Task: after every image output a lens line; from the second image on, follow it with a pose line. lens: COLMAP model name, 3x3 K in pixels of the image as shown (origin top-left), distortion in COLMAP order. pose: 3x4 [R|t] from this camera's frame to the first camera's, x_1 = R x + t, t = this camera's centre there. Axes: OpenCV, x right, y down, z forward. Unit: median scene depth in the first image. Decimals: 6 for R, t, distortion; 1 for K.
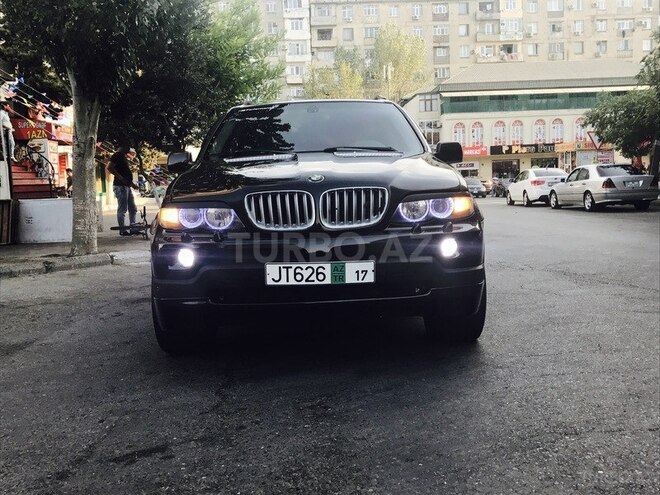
lens RADIAL K [[639.1, 0, 311.9], [0, 639.1, 246.4], [0, 0, 1]] dist [0.040826, -0.013129]
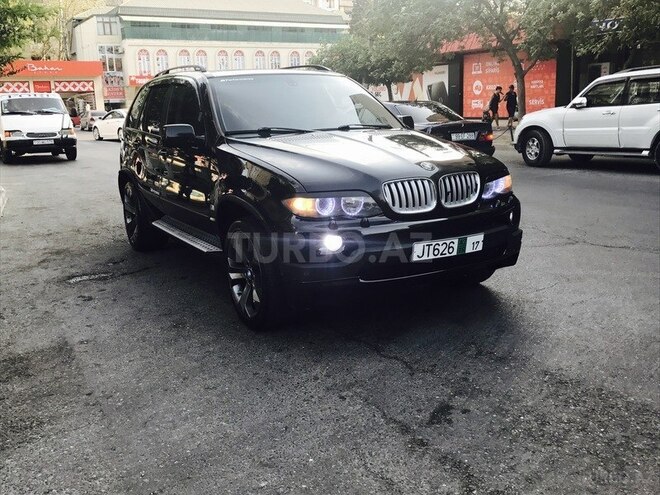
lens RADIAL K [[639.1, 0, 311.9], [0, 639.1, 246.4], [0, 0, 1]] dist [0.040826, -0.013129]
pose [[0.886958, -0.095043, 0.451965, -0.747009], [0.045864, 0.991885, 0.118577, -0.112520], [-0.459567, -0.084444, 0.884119, 0.039706]]
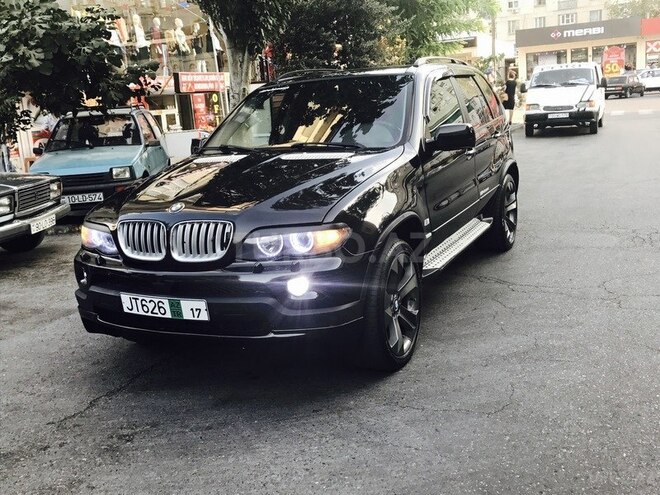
lens RADIAL K [[663.5, 0, 330.0], [0, 663.5, 247.5], [0, 0, 1]] dist [0.010752, 0.001447]
pose [[0.906114, 0.066354, -0.417797, 0.673725], [-0.003036, 0.988616, 0.150427, -0.206802], [0.423023, -0.135036, 0.896001, 0.165188]]
